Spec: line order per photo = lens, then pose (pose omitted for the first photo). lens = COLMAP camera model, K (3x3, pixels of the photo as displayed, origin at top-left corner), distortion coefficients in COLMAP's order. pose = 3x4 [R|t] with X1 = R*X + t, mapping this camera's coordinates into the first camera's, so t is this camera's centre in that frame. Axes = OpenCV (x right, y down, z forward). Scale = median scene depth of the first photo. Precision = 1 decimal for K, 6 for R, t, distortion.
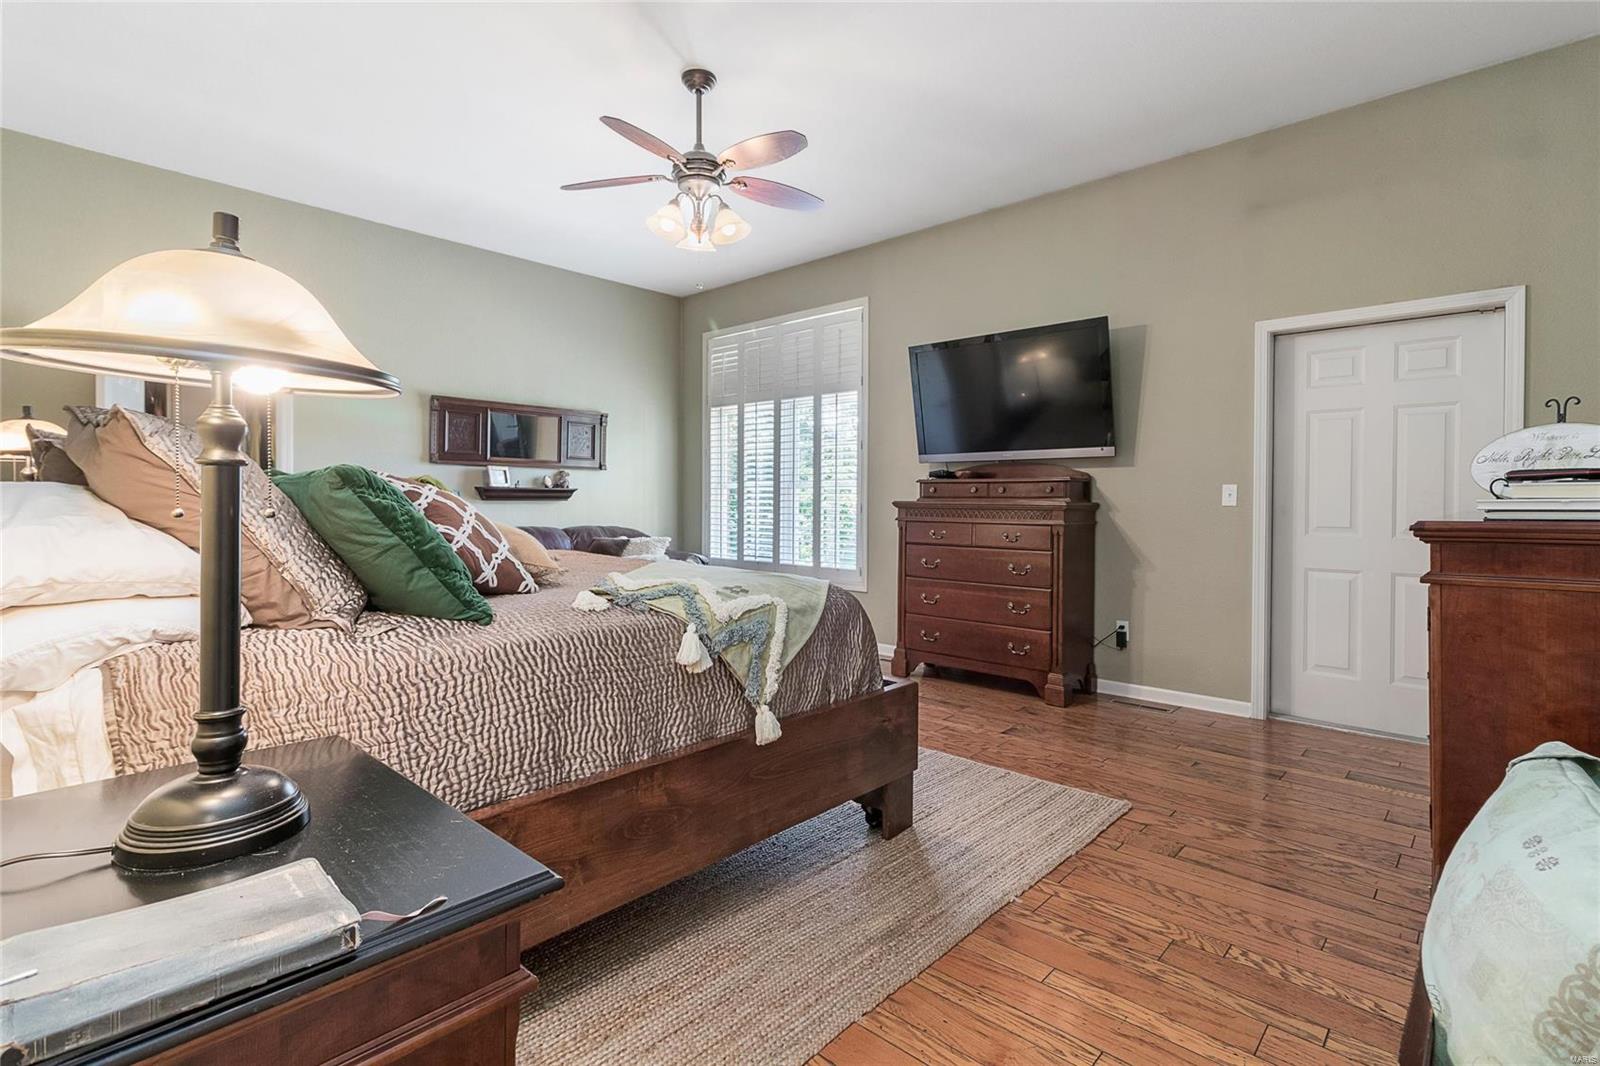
lens RADIAL K [[750.3, 0, 796.9], [0, 750.3, 515.3], [0, 0, 1]] dist [0.001348, 0.000192]
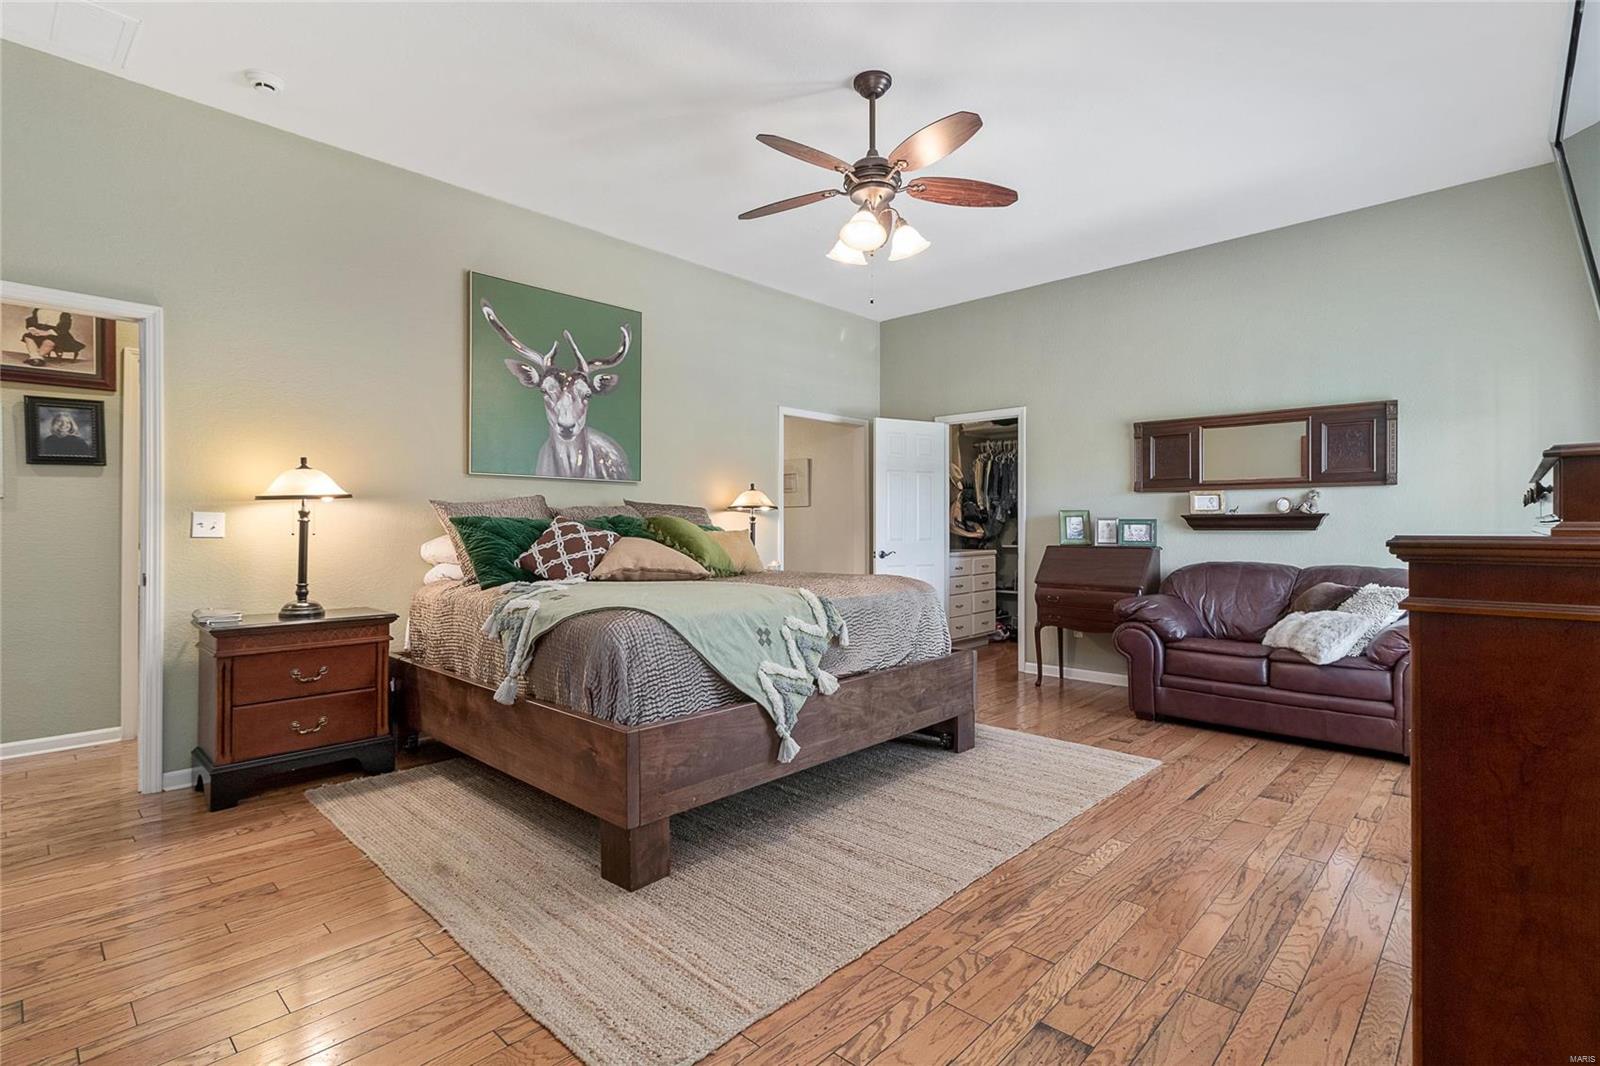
lens RADIAL K [[753.8, 0, 800.0], [0, 753.8, 533.0], [0, 0, 1]] dist [0.001509, -0.000118]
pose [[0.000821, 0.000043, -1.000000, 0.811683], [-0.018916, 0.999821, 0.000027, -0.013759], [0.999821, 0.018916, 0.000821, 0.921353]]
